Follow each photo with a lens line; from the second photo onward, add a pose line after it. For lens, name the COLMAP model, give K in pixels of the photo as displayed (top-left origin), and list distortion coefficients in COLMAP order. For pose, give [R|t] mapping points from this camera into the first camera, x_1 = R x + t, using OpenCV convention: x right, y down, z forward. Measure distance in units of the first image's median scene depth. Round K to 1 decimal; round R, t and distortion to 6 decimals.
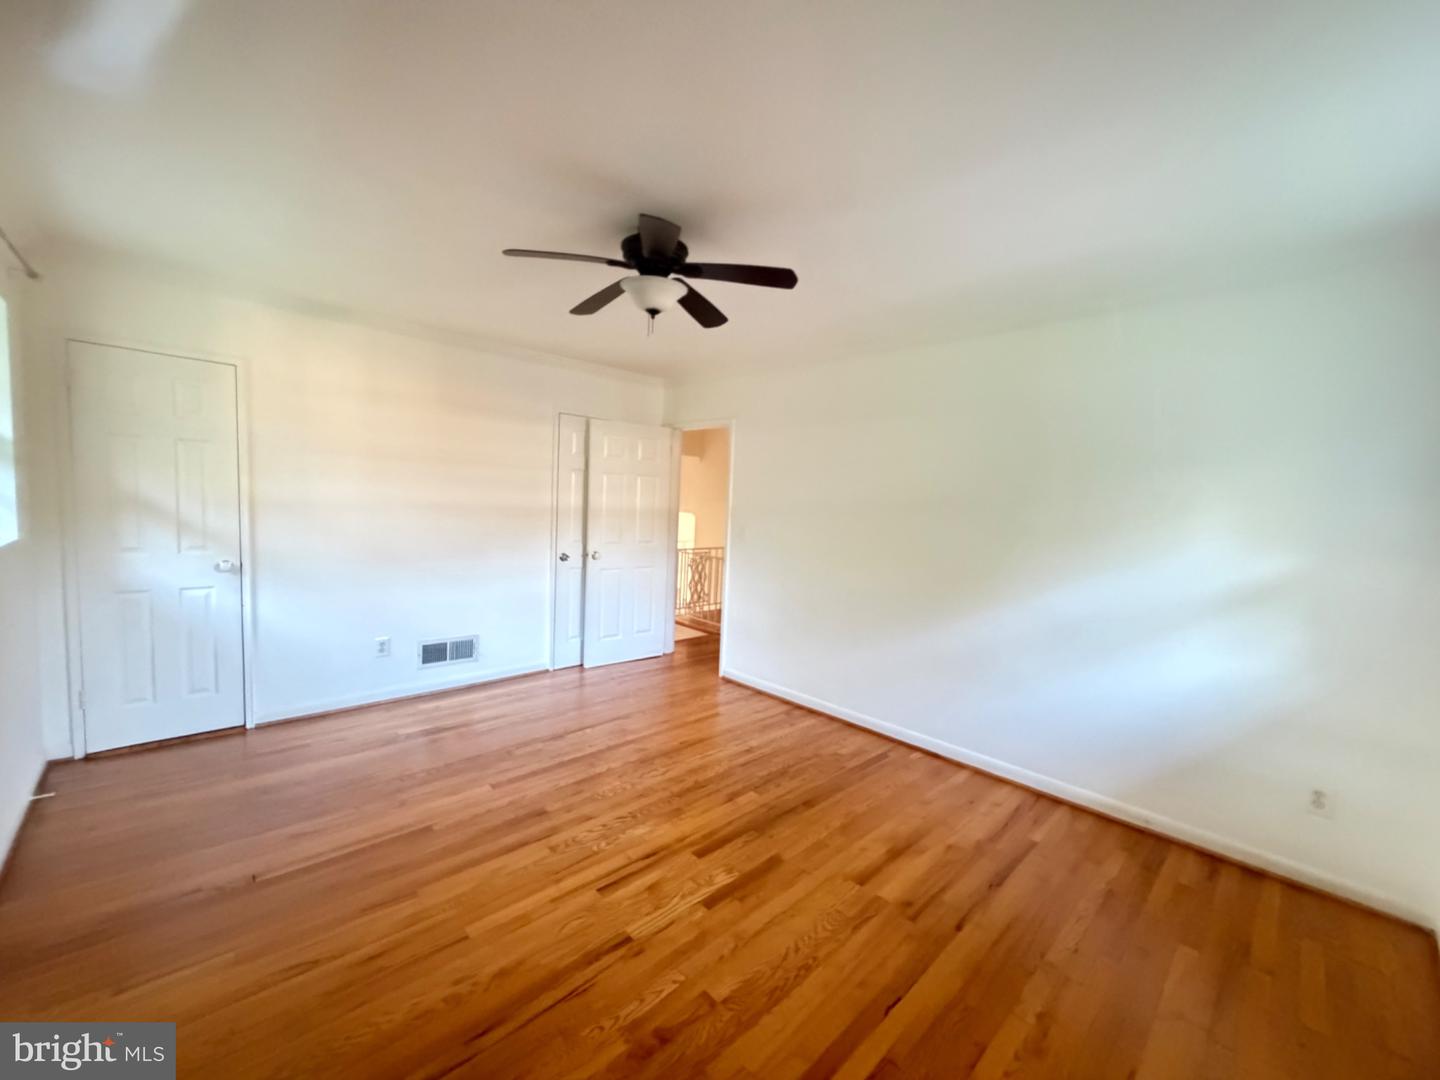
lens RADIAL K [[572.4, 0, 720.2], [0, 572.4, 542.2], [0, 0, 1]] dist [-0.000874, 0.000277]
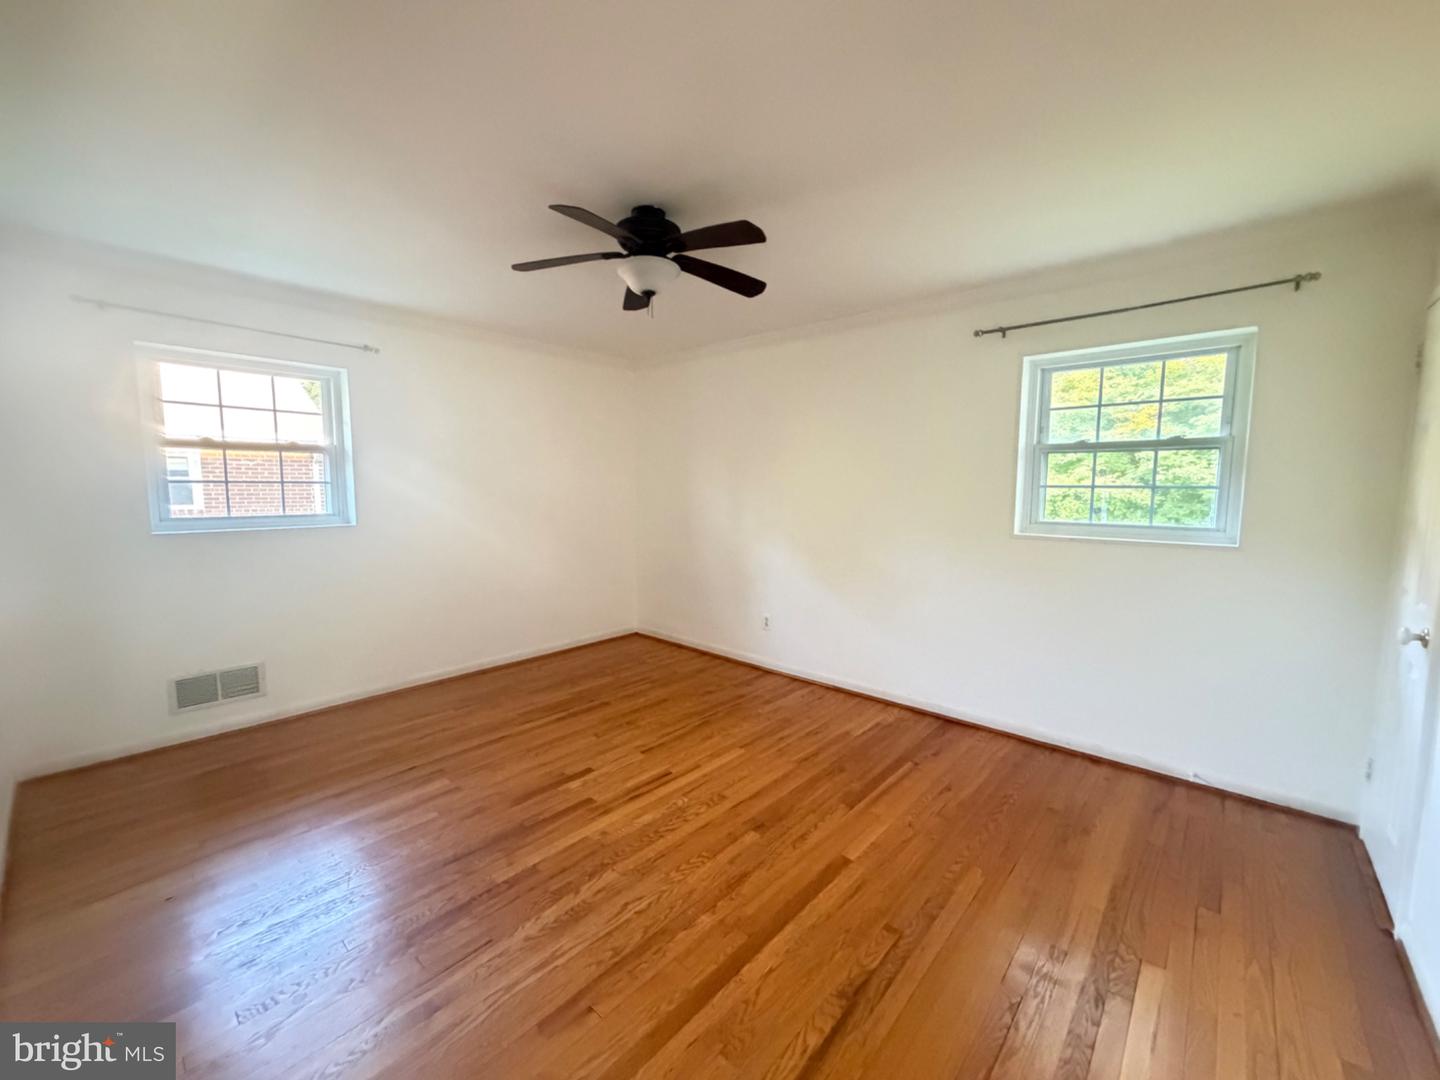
lens RADIAL K [[572.4, 0, 714.8], [0, 572.4, 539.6], [0, 0, 1]] dist [-0.000874, 0.000277]
pose [[-0.995046, -0.058258, -0.080560, -0.153235], [-0.071769, 0.981669, 0.176564, -0.150663], [0.068797, 0.181471, -0.980987, 1.954690]]
